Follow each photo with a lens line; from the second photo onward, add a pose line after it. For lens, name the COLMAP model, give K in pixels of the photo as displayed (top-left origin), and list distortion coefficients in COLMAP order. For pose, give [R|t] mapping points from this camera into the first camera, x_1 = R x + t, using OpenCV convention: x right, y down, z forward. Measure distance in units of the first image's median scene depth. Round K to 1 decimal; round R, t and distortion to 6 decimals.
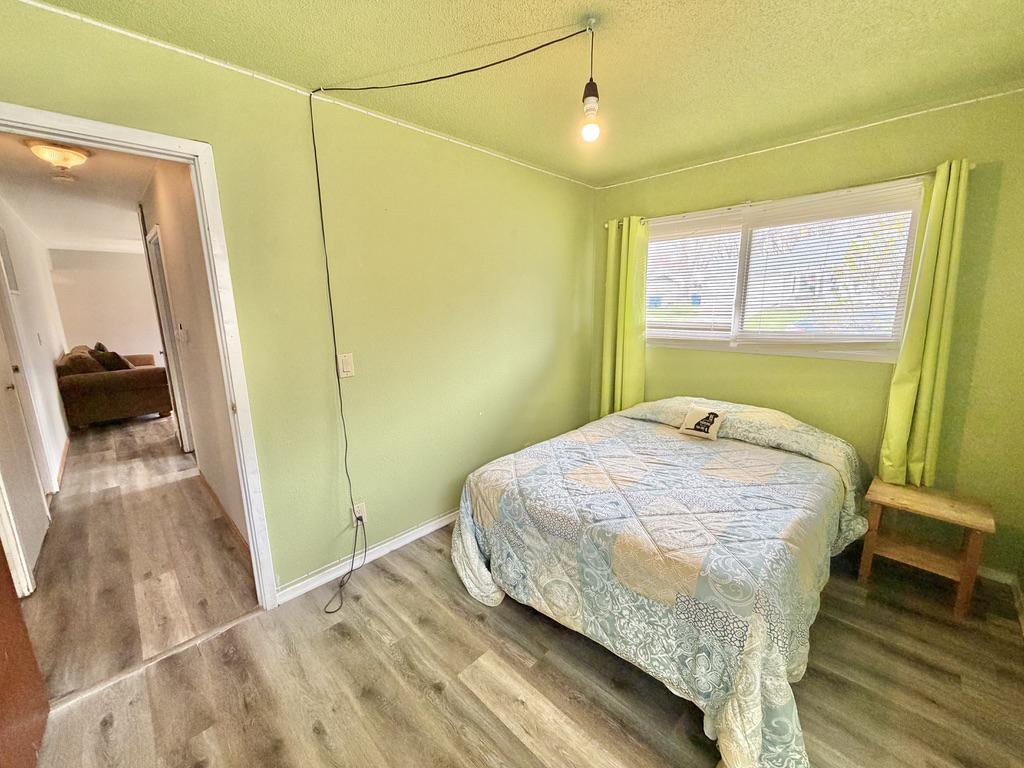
lens RADIAL K [[405.9, 0, 507.8], [0, 405.9, 383.5], [0, 0, 1]] dist [0.000232, -0.000178]
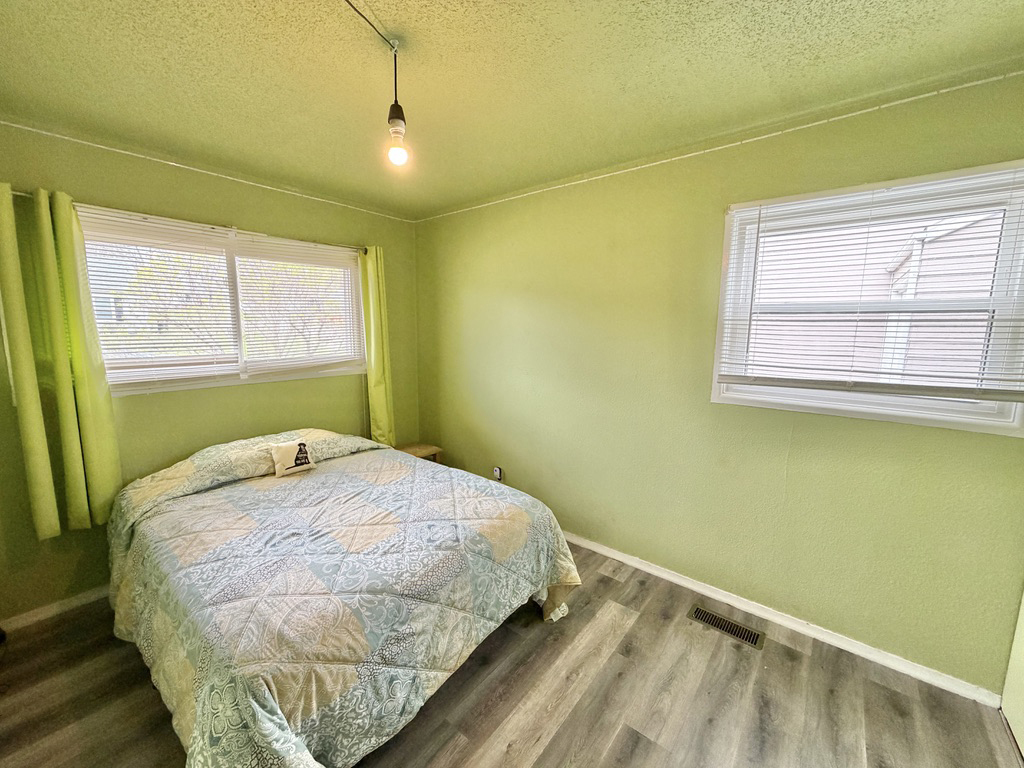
lens RADIAL K [[405.9, 0, 507.8], [0, 405.9, 383.5], [0, 0, 1]] dist [0.000232, -0.000178]
pose [[-0.102725, -0.125871, 0.986714, -0.644354], [0.190231, 0.971167, 0.143692, -0.148424], [-0.976350, 0.202464, -0.075819, 0.725534]]
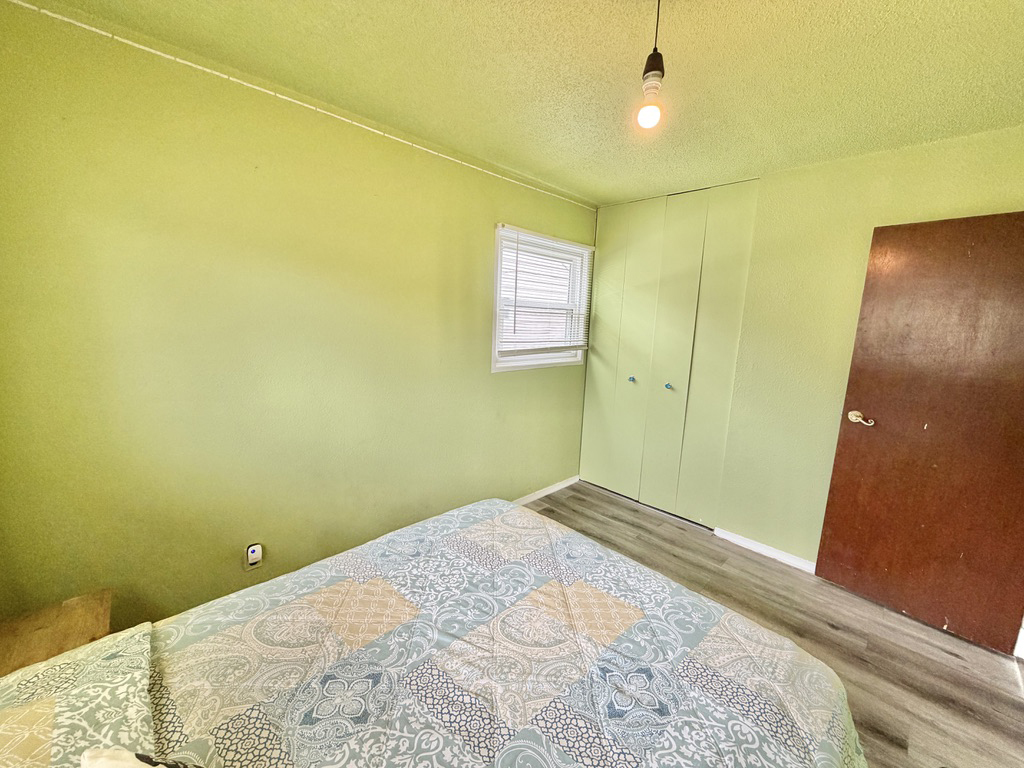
lens RADIAL K [[407.7, 0, 503.1], [0, 407.7, 384.4], [0, 0, 1]] dist [-0.001772, -0.000225]
pose [[-0.999689, -0.022630, 0.010448, 0.363017], [-0.017384, 0.933399, 0.358419, -0.322536], [-0.017864, 0.358126, -0.933502, 1.503178]]
